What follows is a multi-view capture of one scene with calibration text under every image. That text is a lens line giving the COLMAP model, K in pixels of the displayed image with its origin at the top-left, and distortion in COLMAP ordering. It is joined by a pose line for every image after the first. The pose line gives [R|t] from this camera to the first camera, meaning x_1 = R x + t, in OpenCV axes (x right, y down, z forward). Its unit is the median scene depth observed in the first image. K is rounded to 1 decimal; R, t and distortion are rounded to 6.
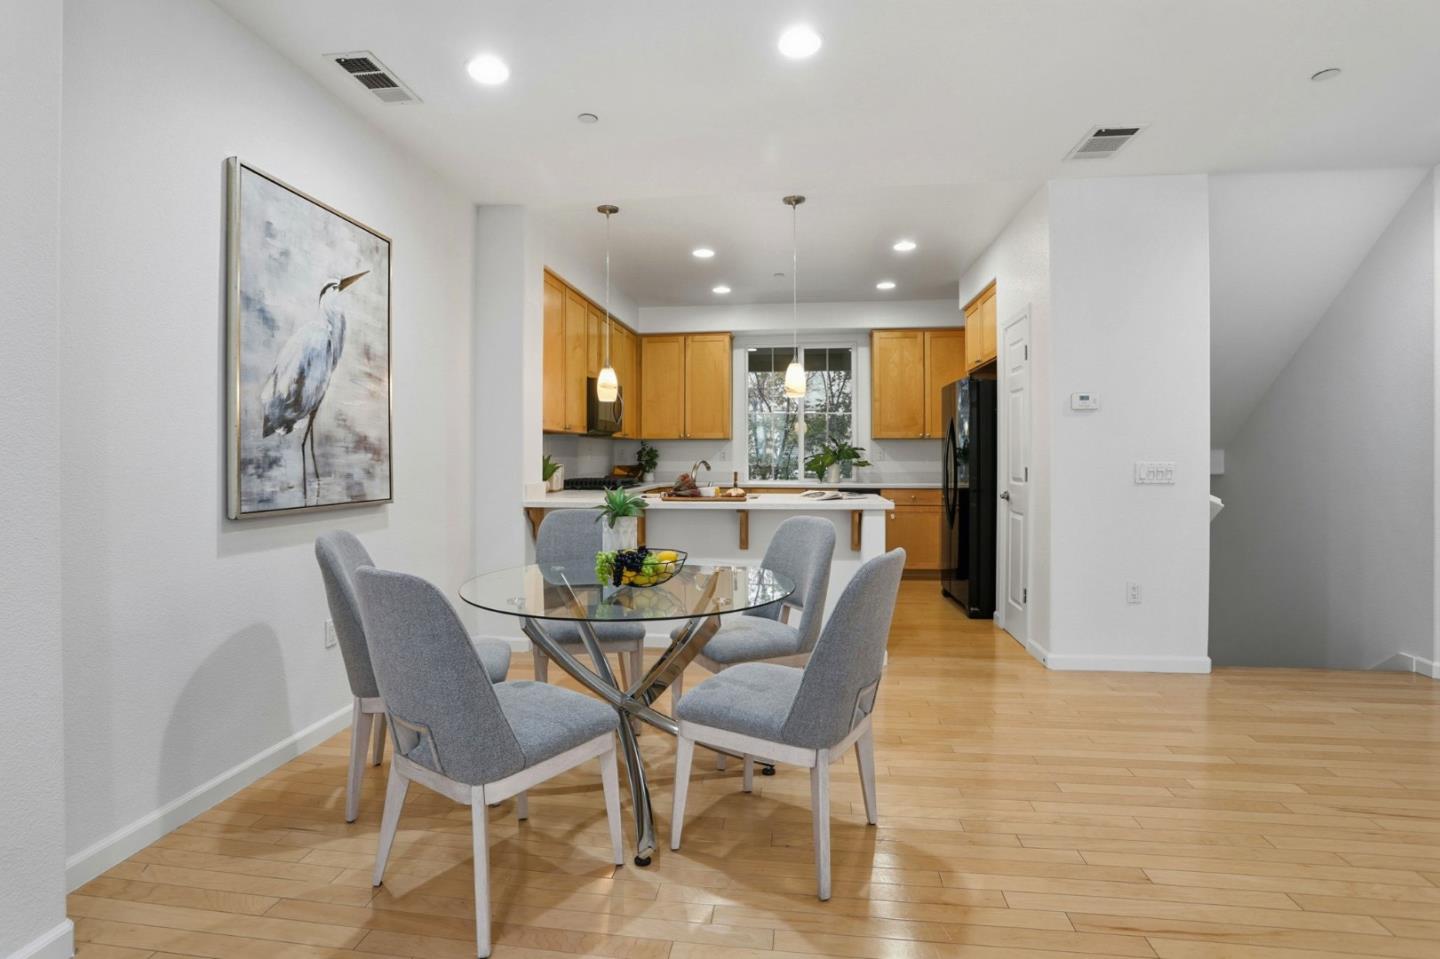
lens RADIAL K [[710.4, 0, 700.3], [0, 710.4, 454.4], [0, 0, 1]] dist [-0.084229, 0.040268]
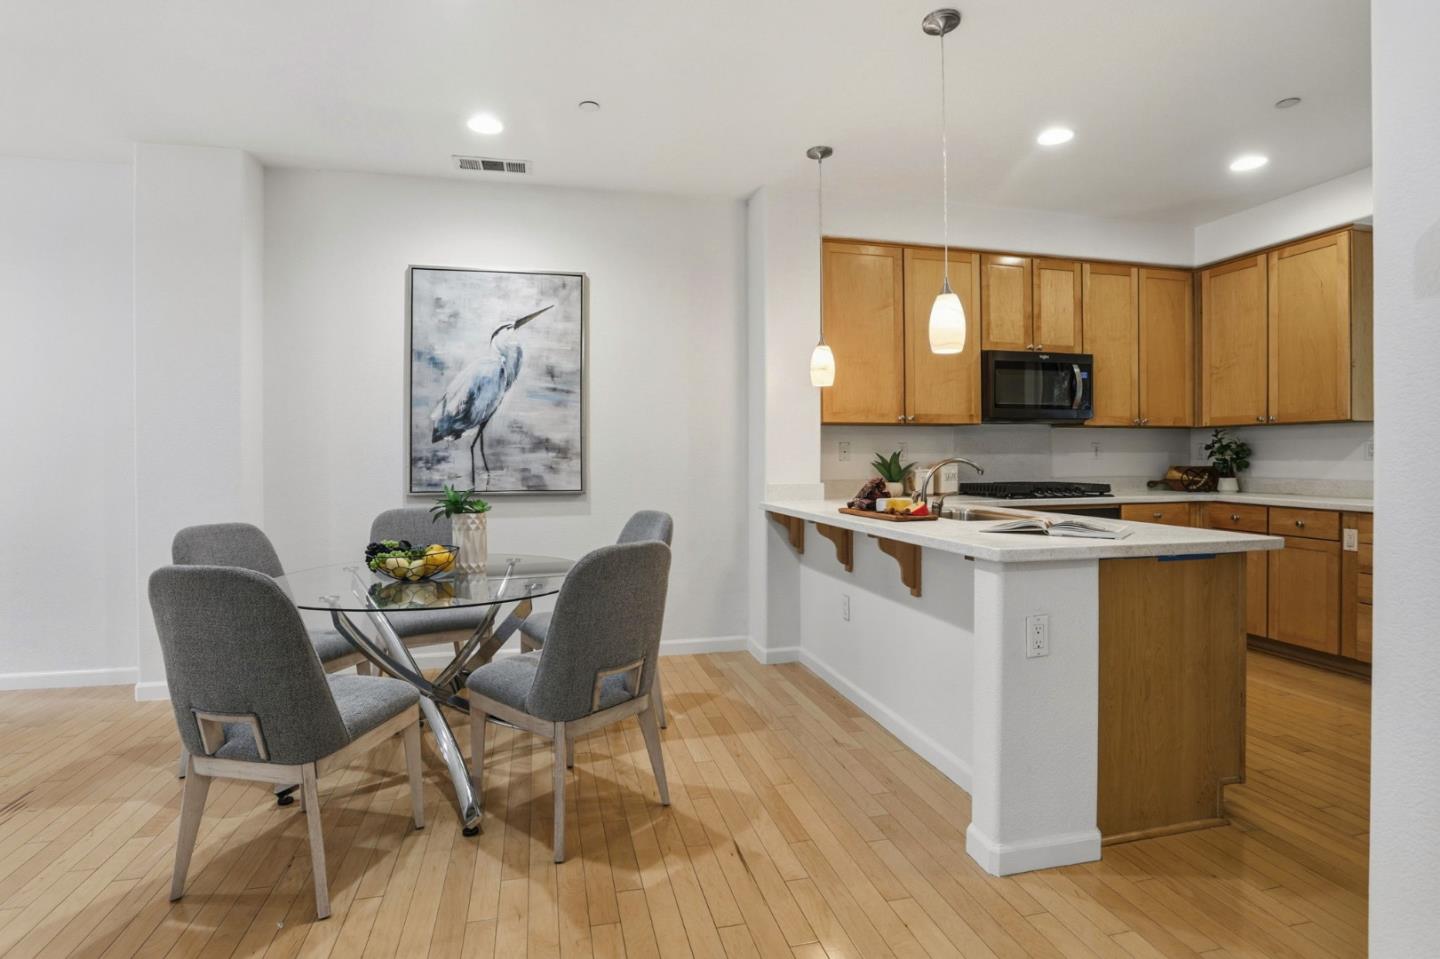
lens RADIAL K [[710.4, 0, 700.3], [0, 710.4, 454.4], [0, 0, 1]] dist [-0.084229, 0.040268]
pose [[0.358621, 0.000067, -0.933483, 0.874693], [0.006111, 0.999978, 0.002419, 0.000468], [0.933463, -0.006572, 0.358613, 0.867828]]
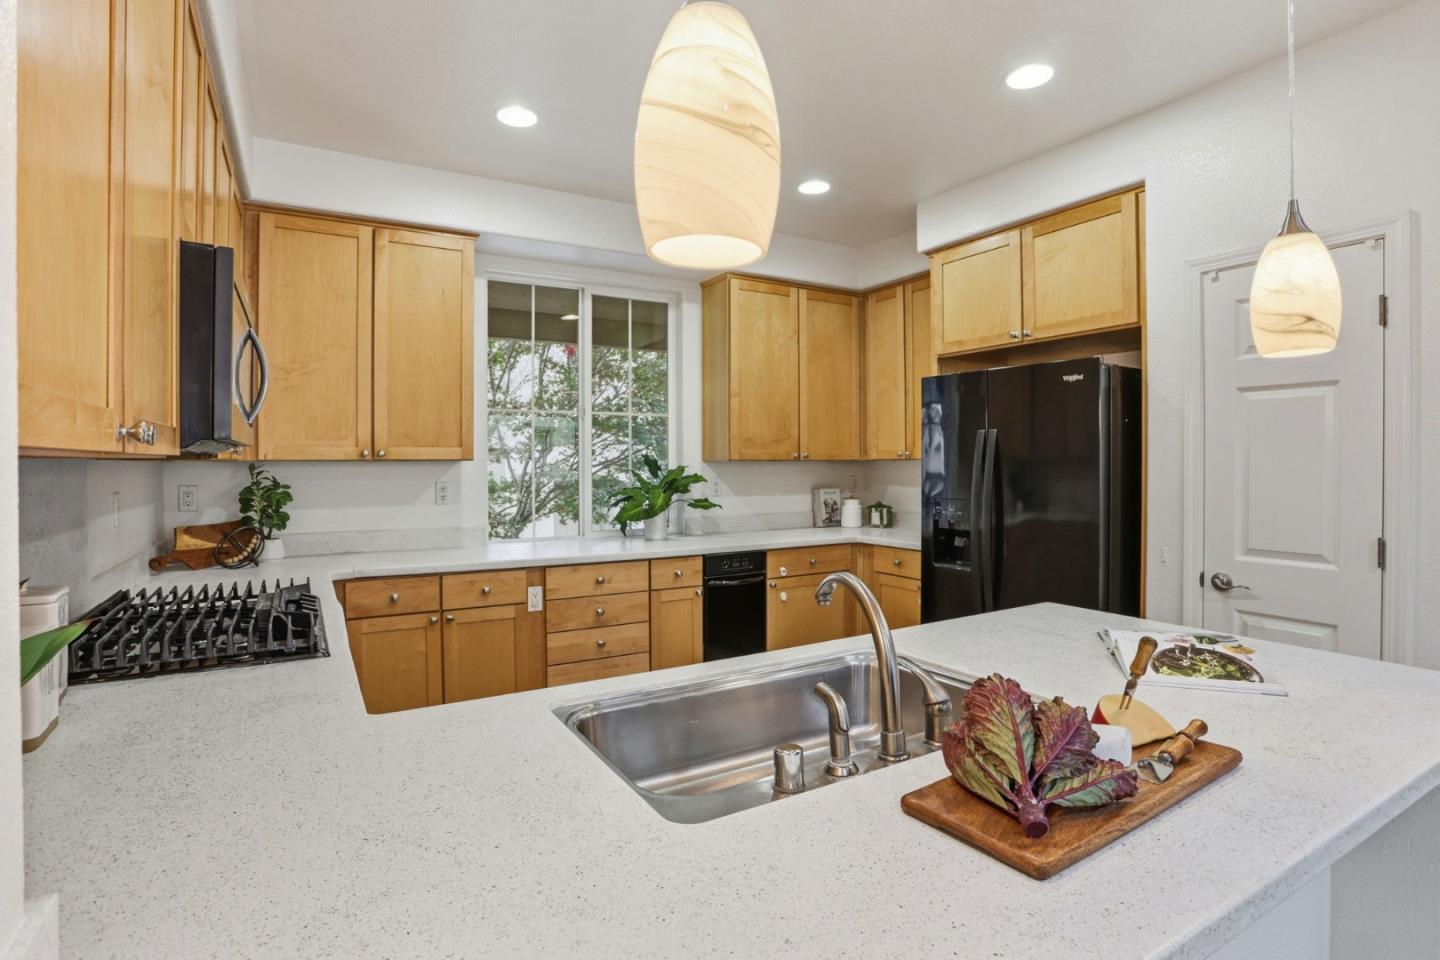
lens RADIAL K [[710.4, 0, 700.3], [0, 710.4, 454.9], [0, 0, 1]] dist [-0.084229, 0.040268]
pose [[0.791754, 0.004144, 0.610826, -0.315628], [0.000938, 0.999968, -0.008001, -0.054023], [-0.610840, 0.006908, 0.791724, 1.355229]]
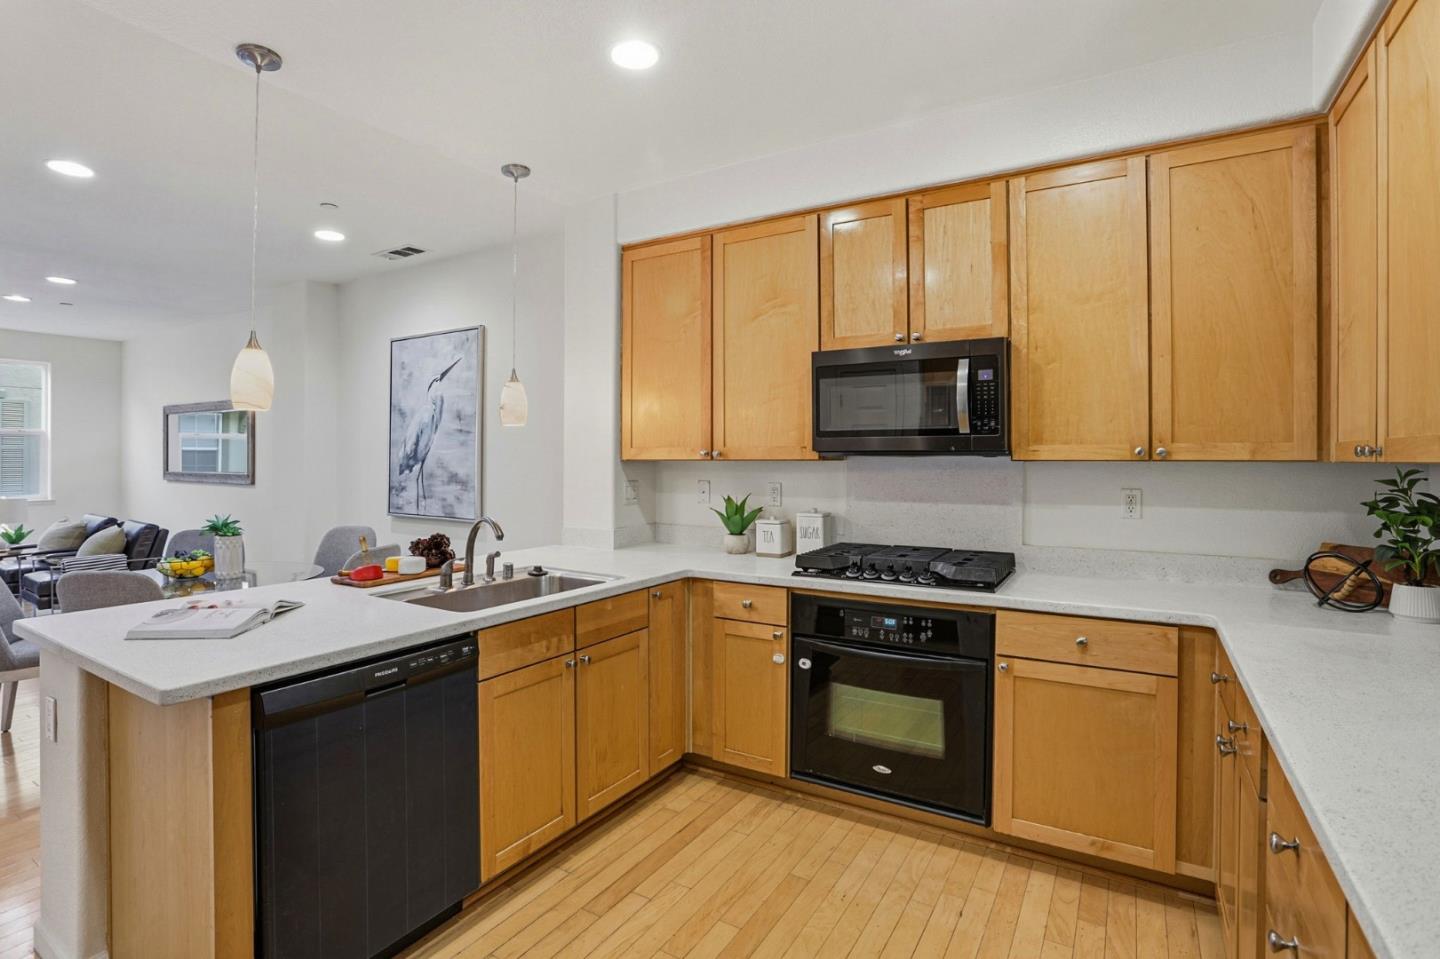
lens RADIAL K [[710.4, 0, 700.3], [0, 710.4, 454.4], [0, 0, 1]] dist [-0.084229, 0.040268]
pose [[-0.406472, -0.001705, -0.913661, 0.712731], [0.004437, 0.999983, -0.003840, -0.062864], [0.913652, -0.005614, -0.406458, 2.238455]]
